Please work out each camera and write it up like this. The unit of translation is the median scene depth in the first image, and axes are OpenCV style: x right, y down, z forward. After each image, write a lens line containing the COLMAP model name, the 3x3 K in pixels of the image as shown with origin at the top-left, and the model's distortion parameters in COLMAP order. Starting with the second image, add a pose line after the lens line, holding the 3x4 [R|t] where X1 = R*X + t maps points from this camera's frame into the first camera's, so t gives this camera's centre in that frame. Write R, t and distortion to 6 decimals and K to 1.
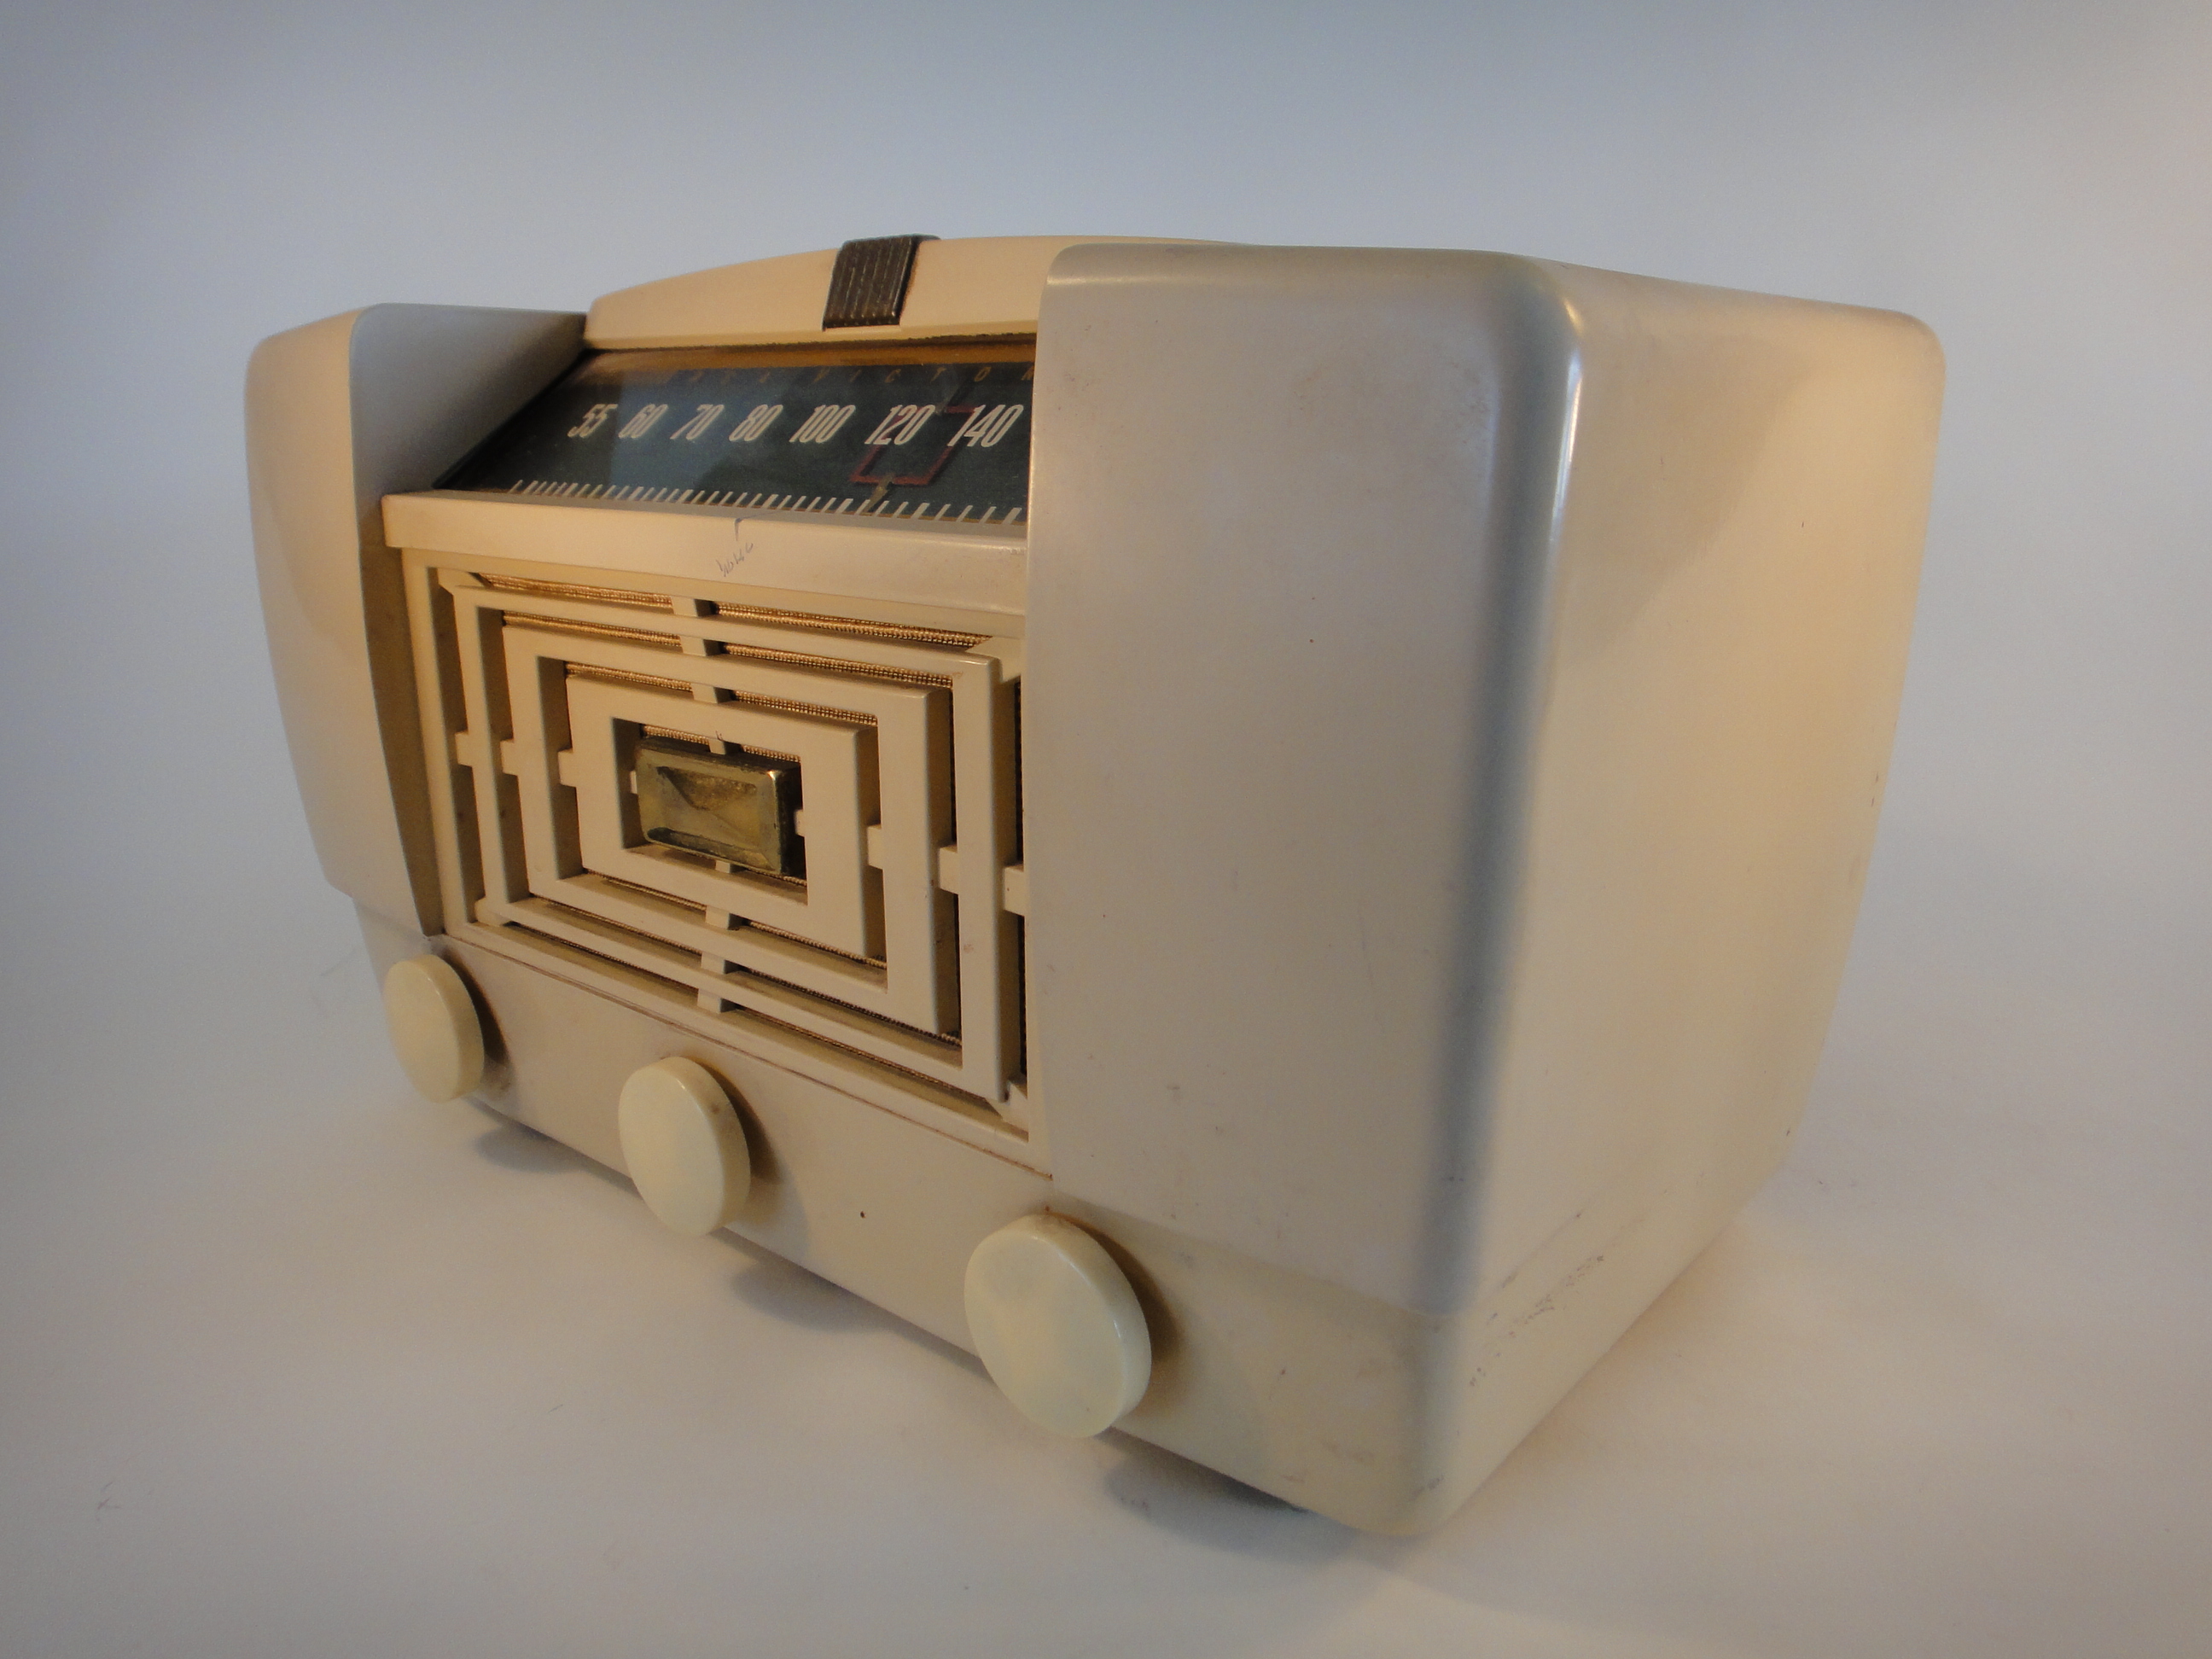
lens RADIAL K [[1599.0, 0, 1105.6], [0, 1599.0, 829.6], [0, 0, 1]] dist [0.001730, 0.010166]
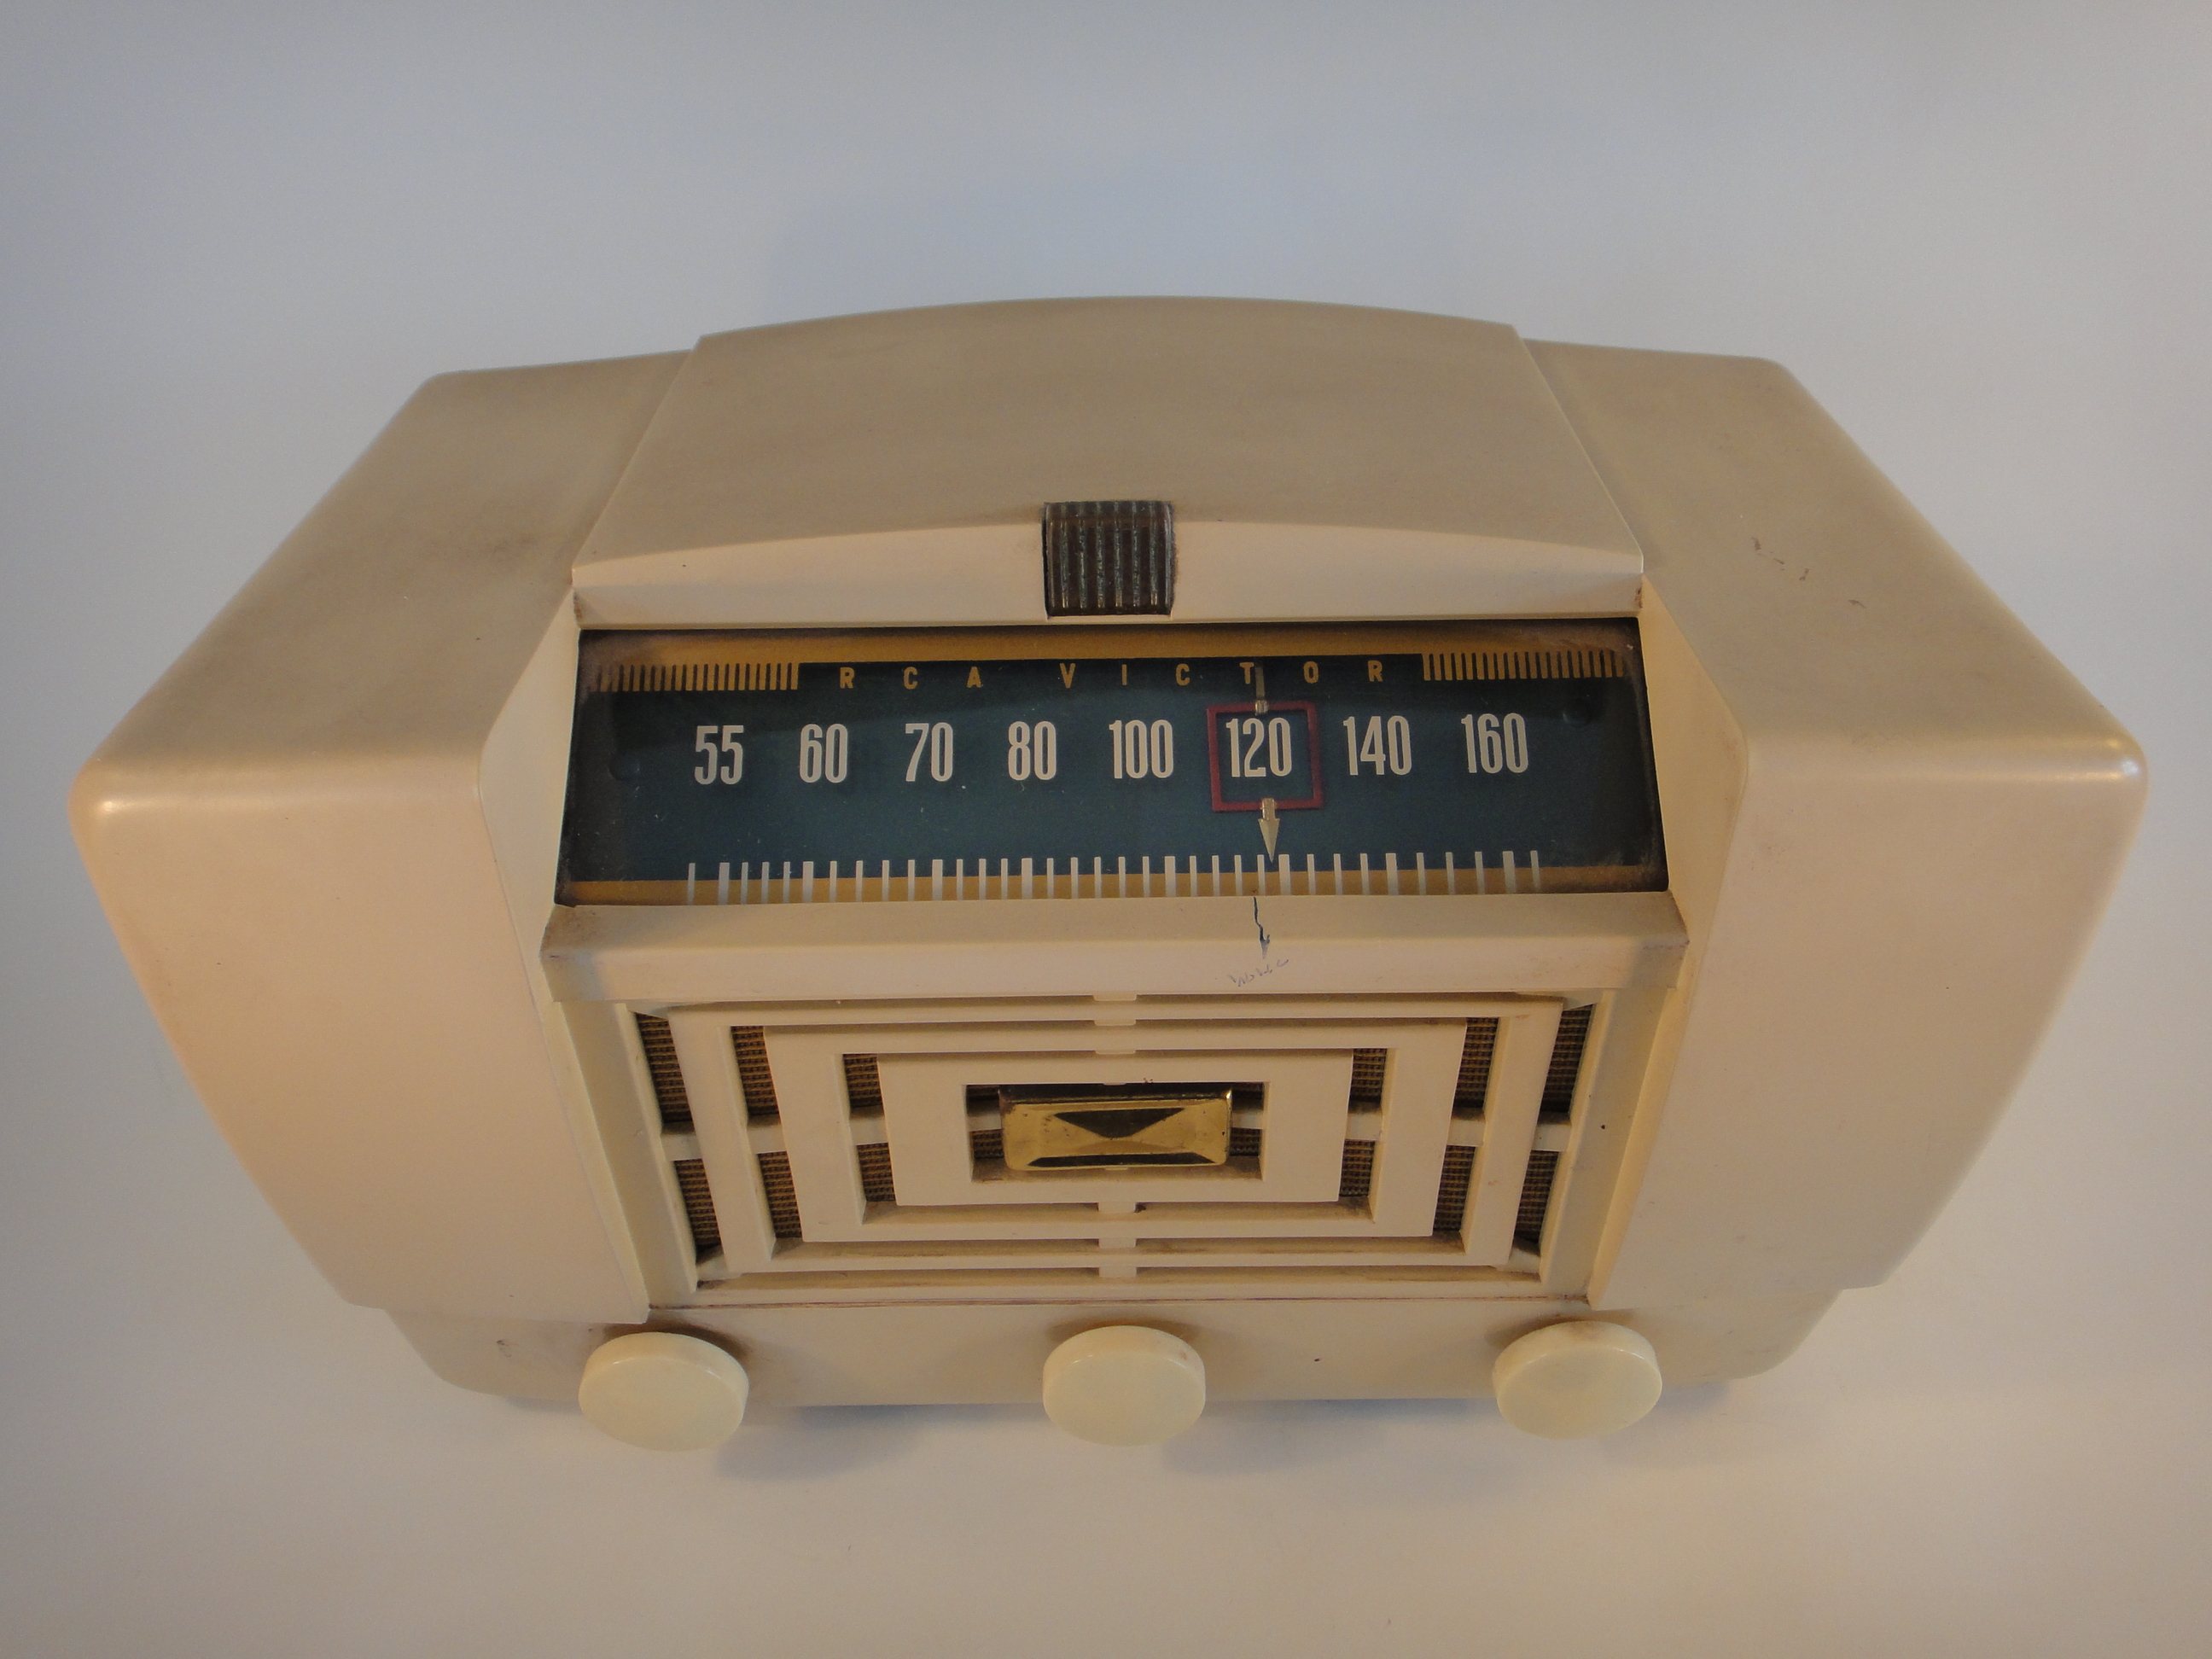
lens RADIAL K [[1599.0, 0, 1111.6], [0, 1599.0, 821.1], [0, 0, 1]] dist [0.001730, 0.010166]
pose [[0.757612, -0.392433, 0.521556, -0.698401], [0.171846, 0.890803, 0.420642, -0.613678], [-0.629677, -0.229056, 0.742320, 0.292198]]
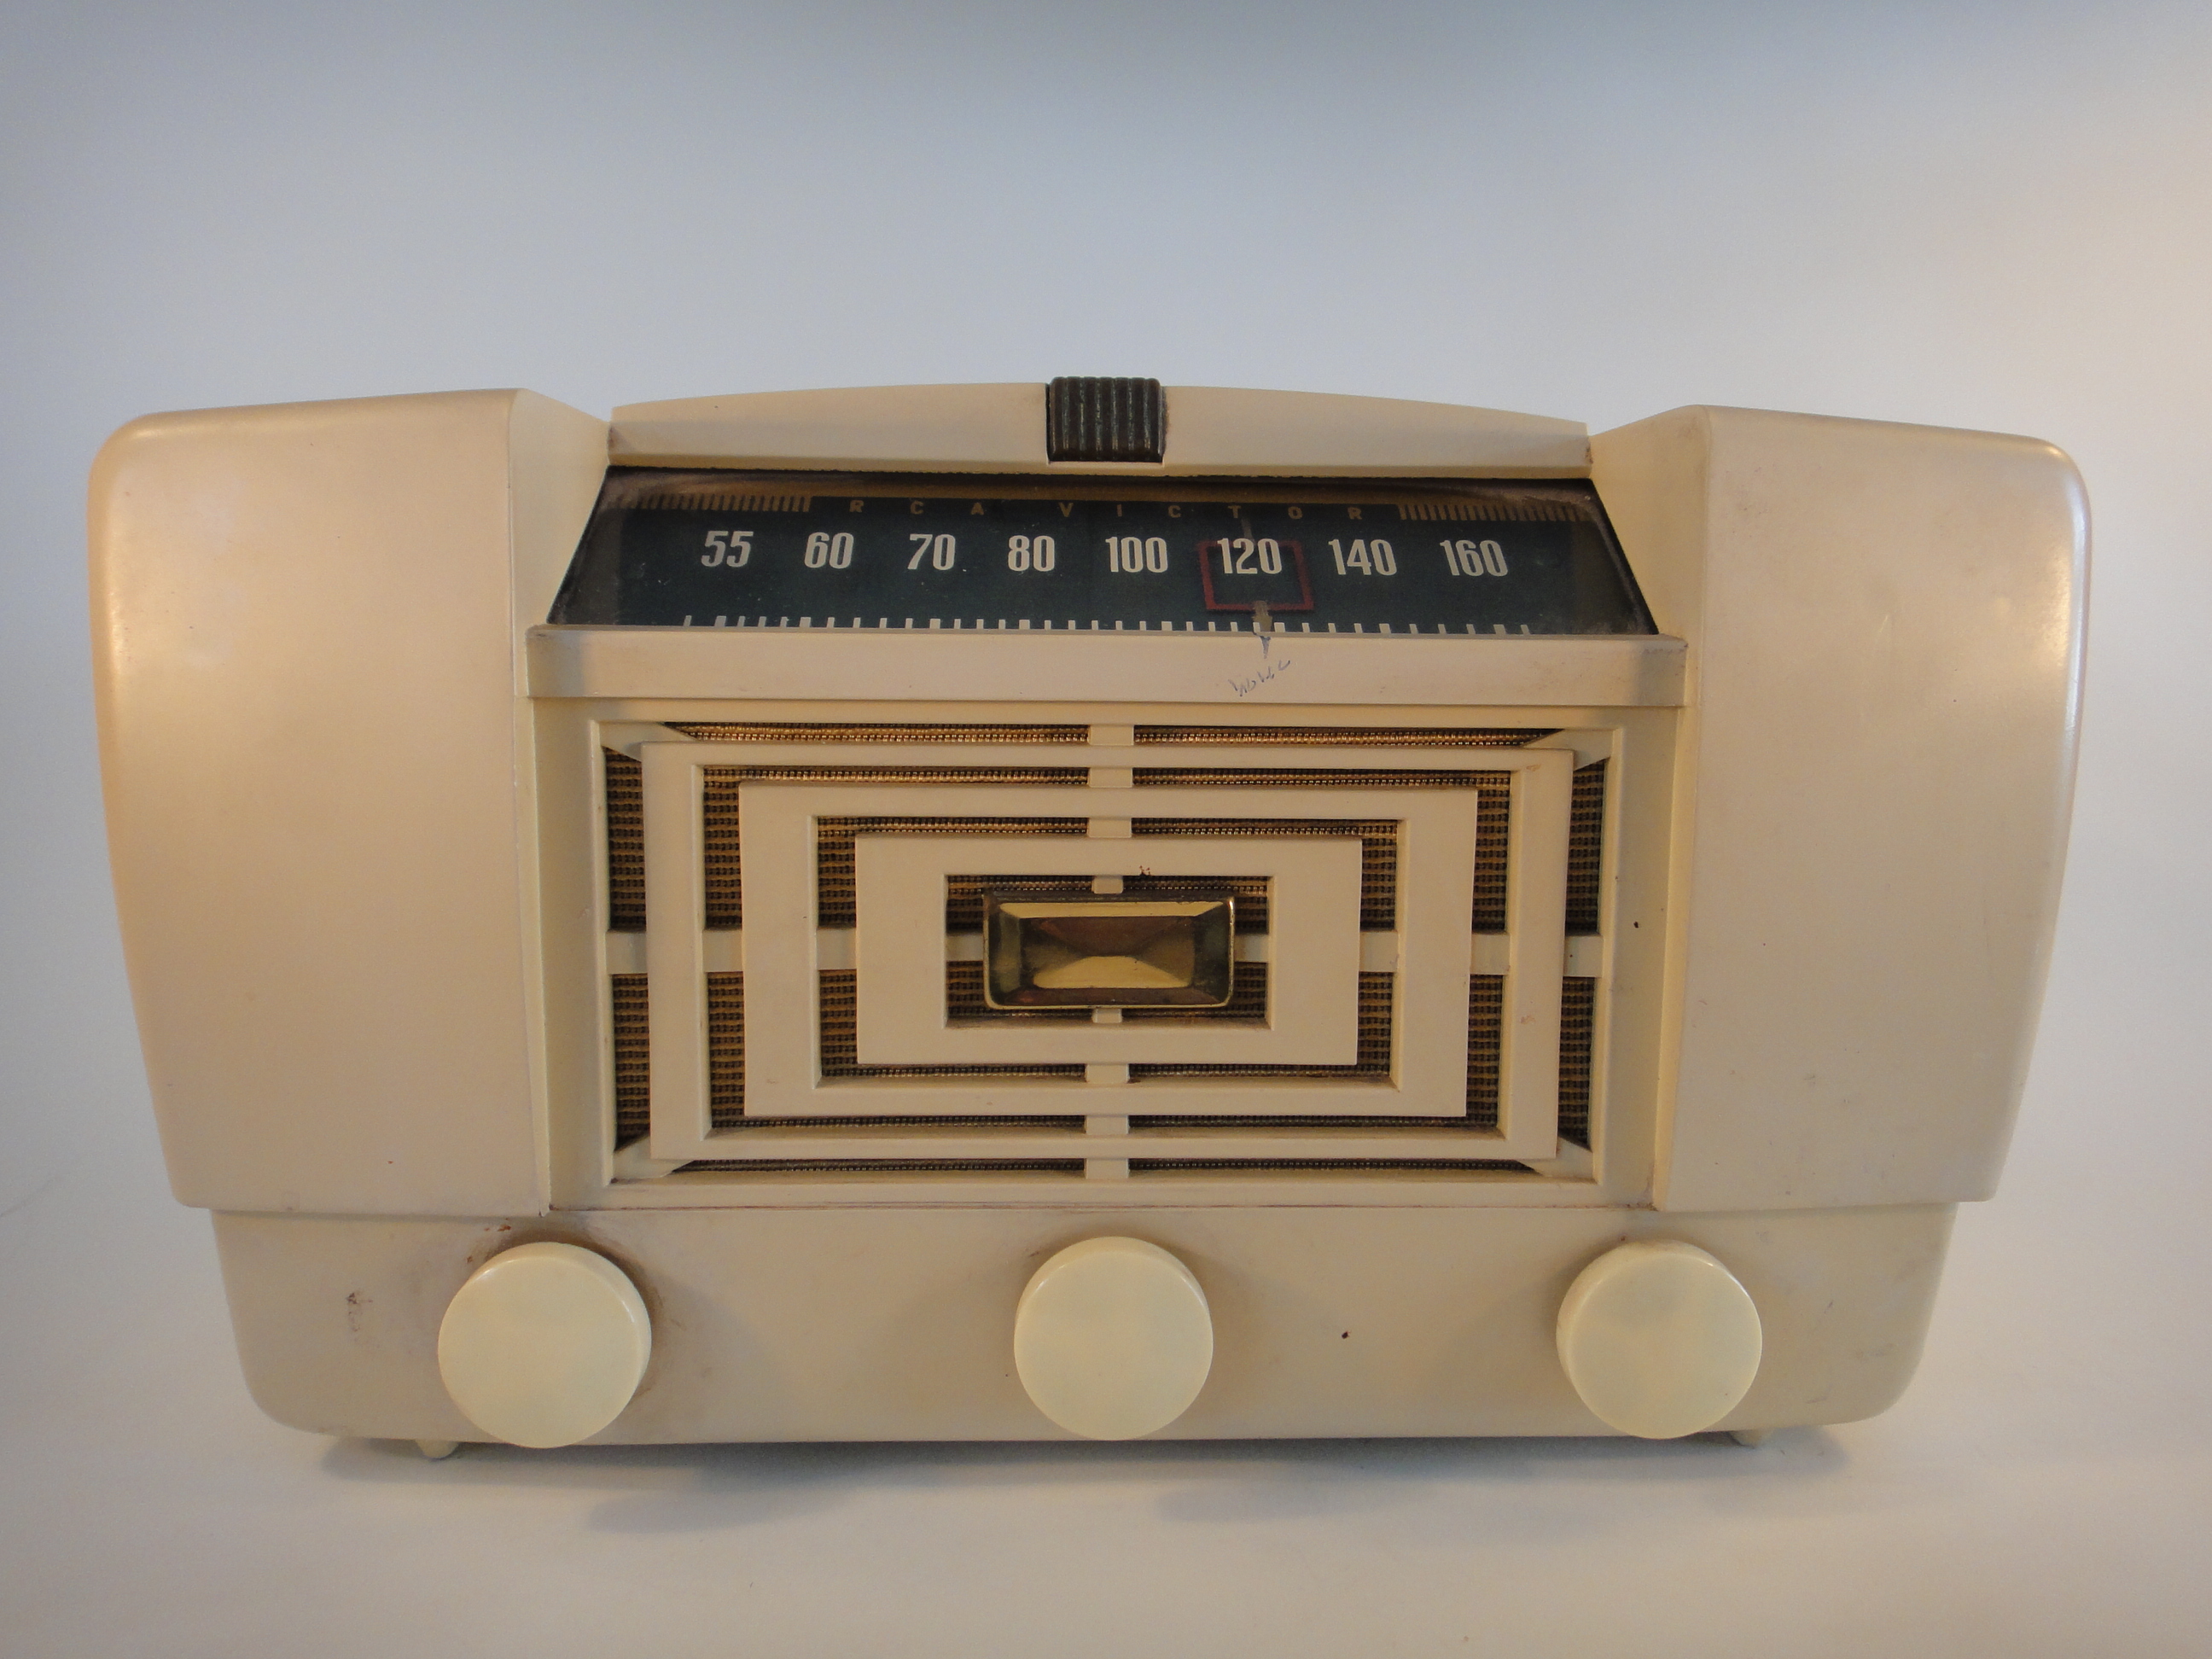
lens RADIAL K [[1599.0, 0, 1113.6], [0, 1599.0, 820.8], [0, 0, 1]] dist [0.001730, 0.010166]
pose [[0.740029, -0.071127, 0.668803, -0.854782], [0.157706, 0.985020, -0.069744, -0.023437], [-0.653824, 0.157087, 0.740161, 0.300103]]
